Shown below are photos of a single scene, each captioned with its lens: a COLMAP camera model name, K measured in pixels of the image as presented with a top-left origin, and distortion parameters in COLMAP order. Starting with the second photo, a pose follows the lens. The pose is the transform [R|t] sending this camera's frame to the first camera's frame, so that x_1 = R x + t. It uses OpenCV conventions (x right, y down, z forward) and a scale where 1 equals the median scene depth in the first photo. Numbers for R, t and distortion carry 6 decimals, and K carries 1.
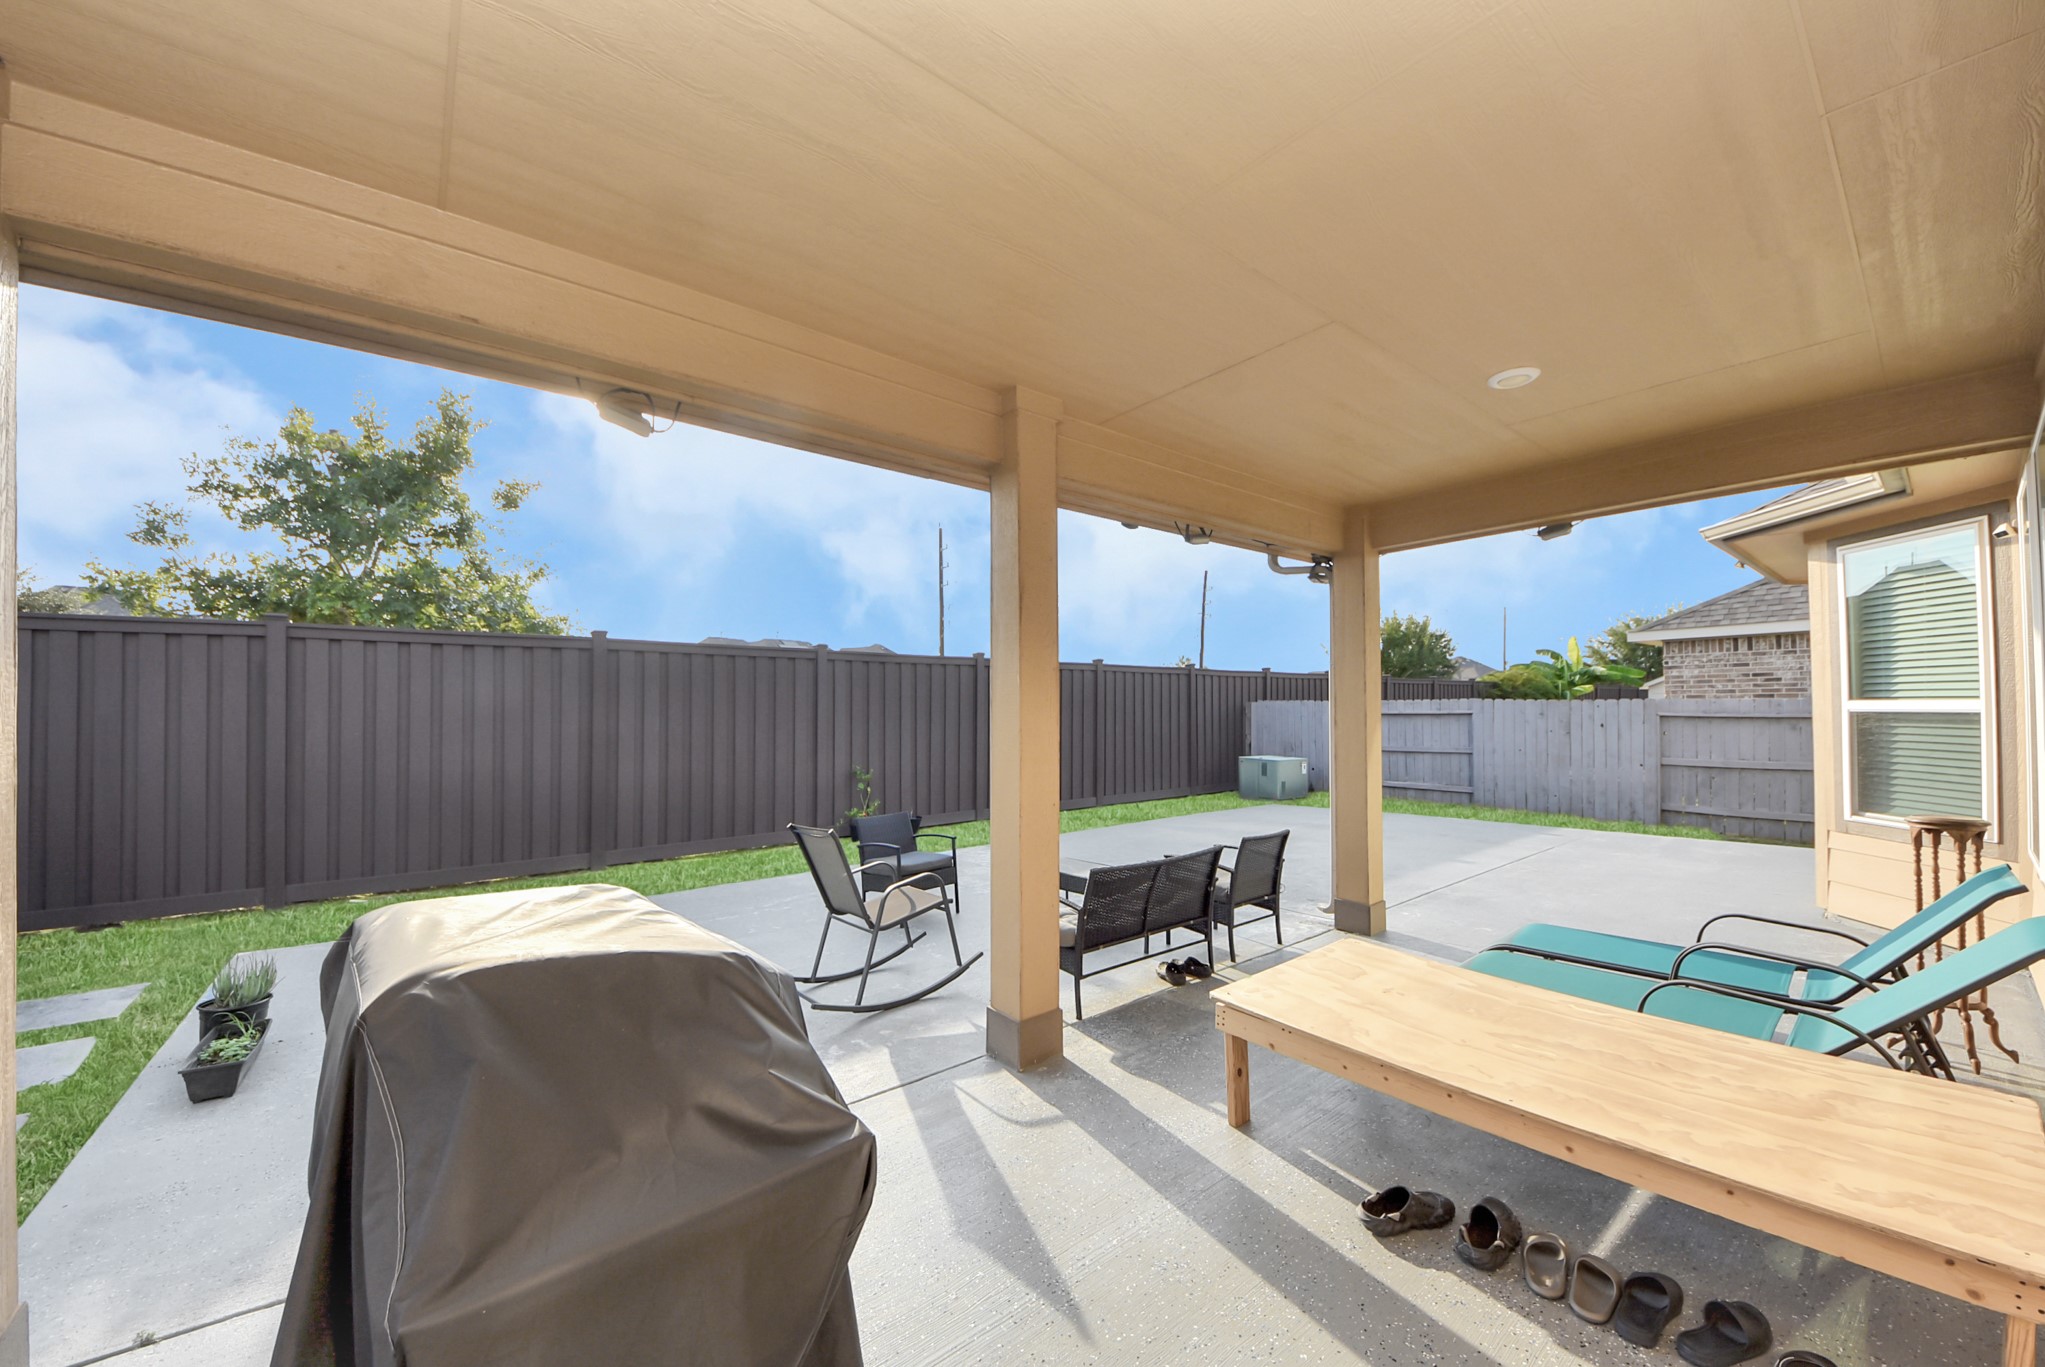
lens RADIAL K [[748.2, 0, 1042.2], [0, 748.2, 691.5], [0, 0, 1]] dist [-0.001561, -0.000355]
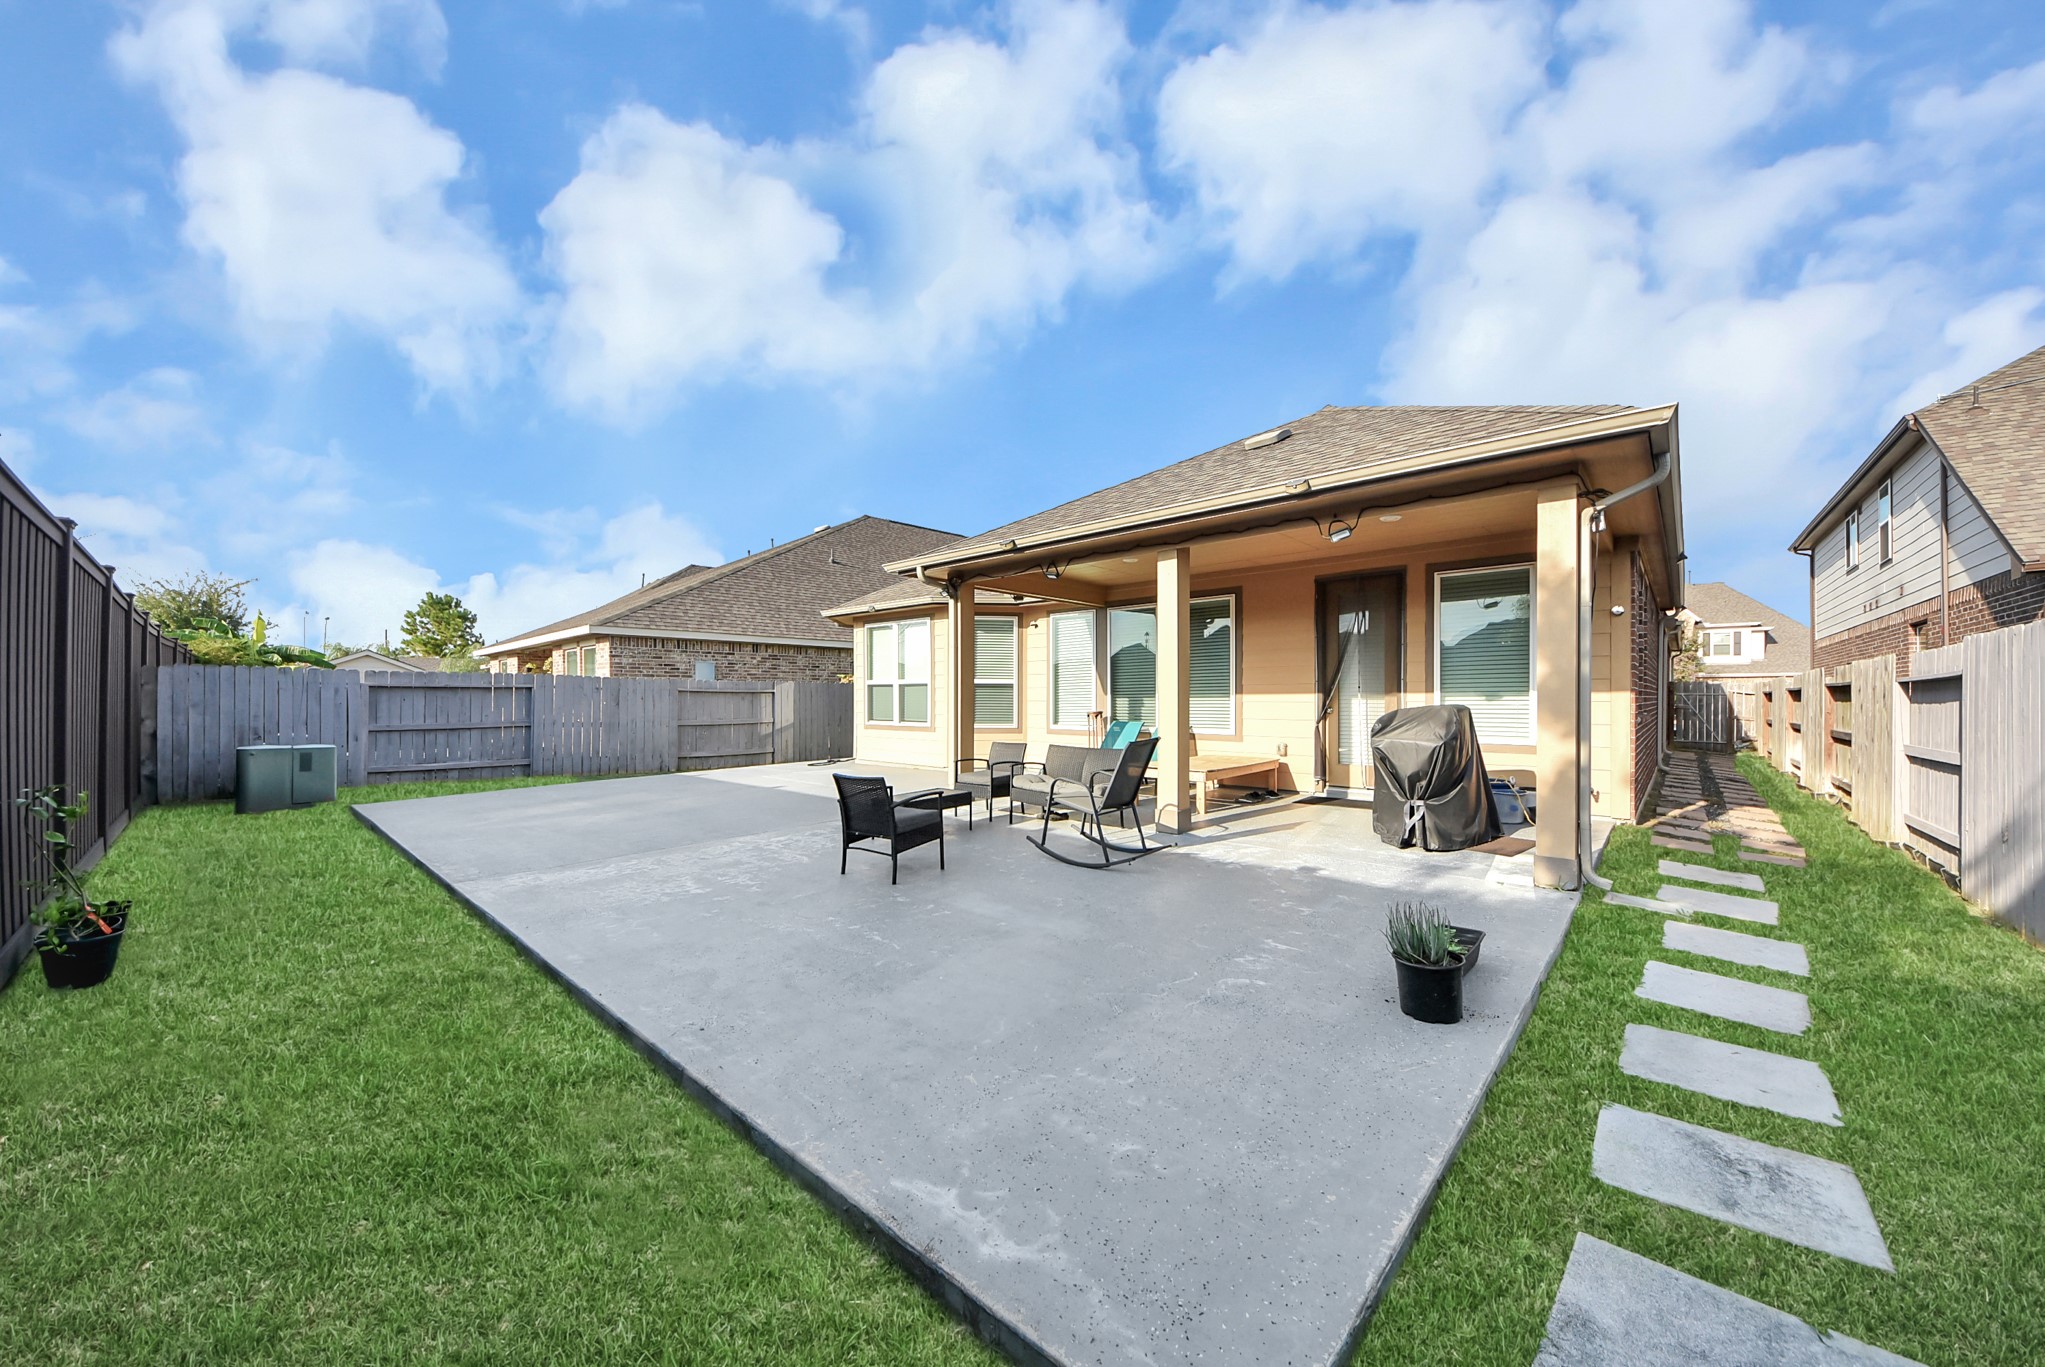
lens RADIAL K [[723.6, 0, 1037.9], [0, 723.6, 691.7], [0, 0, 1]] dist [-0.000412, -0.007032]
pose [[-0.150640, 0.014016, 0.988489, -0.542135], [-0.021859, 0.999608, -0.017505, 0.037639], [-0.988347, -0.024245, -0.150275, 0.467238]]
